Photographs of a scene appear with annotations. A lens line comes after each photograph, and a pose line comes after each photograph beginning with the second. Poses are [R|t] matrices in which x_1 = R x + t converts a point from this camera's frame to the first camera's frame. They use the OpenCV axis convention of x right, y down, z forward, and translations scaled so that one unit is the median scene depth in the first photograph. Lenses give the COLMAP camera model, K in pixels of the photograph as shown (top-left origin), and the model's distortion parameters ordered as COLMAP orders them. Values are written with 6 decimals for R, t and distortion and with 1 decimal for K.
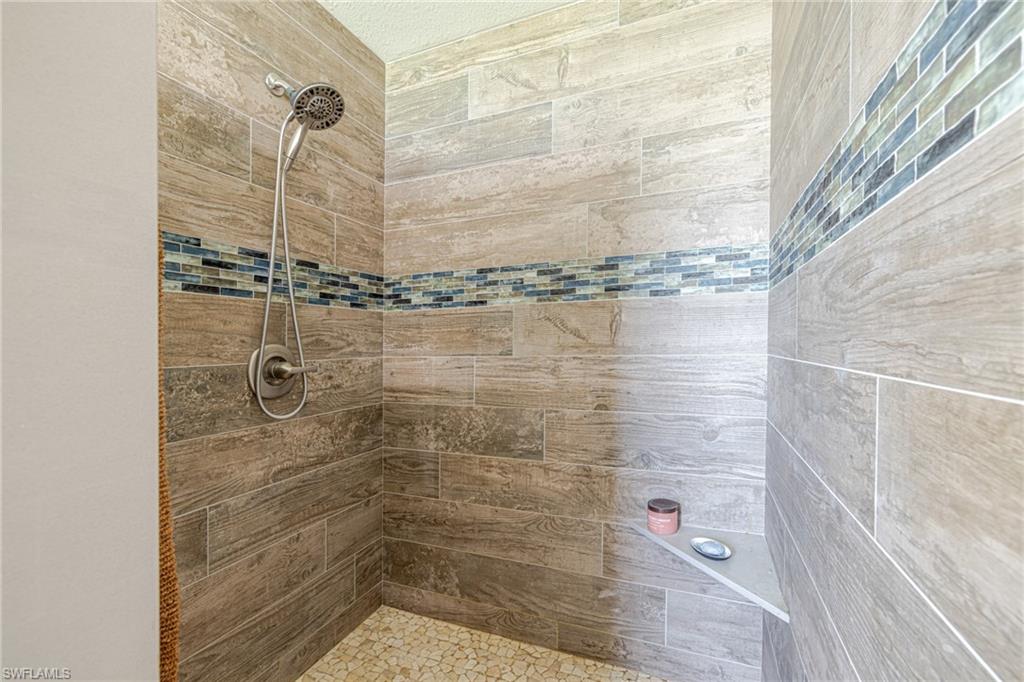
lens RADIAL K [[436.5, 0, 515.8], [0, 436.5, 305.2], [0, 0, 1]] dist [-0.000398, 0.000066]
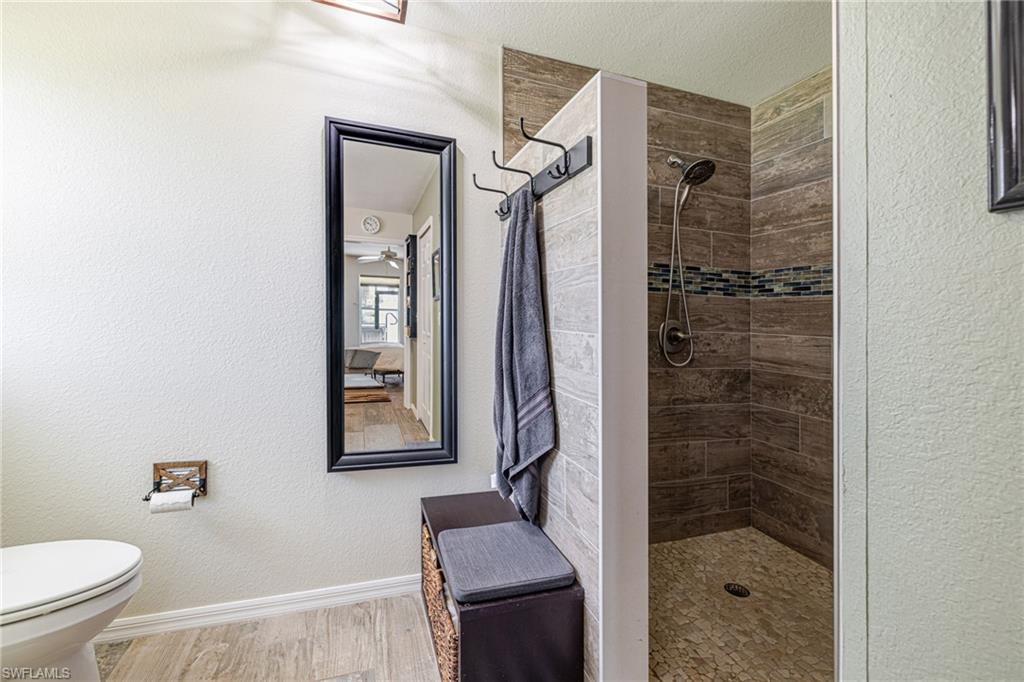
lens RADIAL K [[436.5, 0, 515.8], [0, 436.5, 305.2], [0, 0, 1]] dist [-0.000398, 0.000066]
pose [[0.669447, 0.017278, -0.742659, 0.206924], [0.020548, 0.998916, 0.041762, -0.035941], [0.742576, -0.043218, 0.668366, -0.411900]]
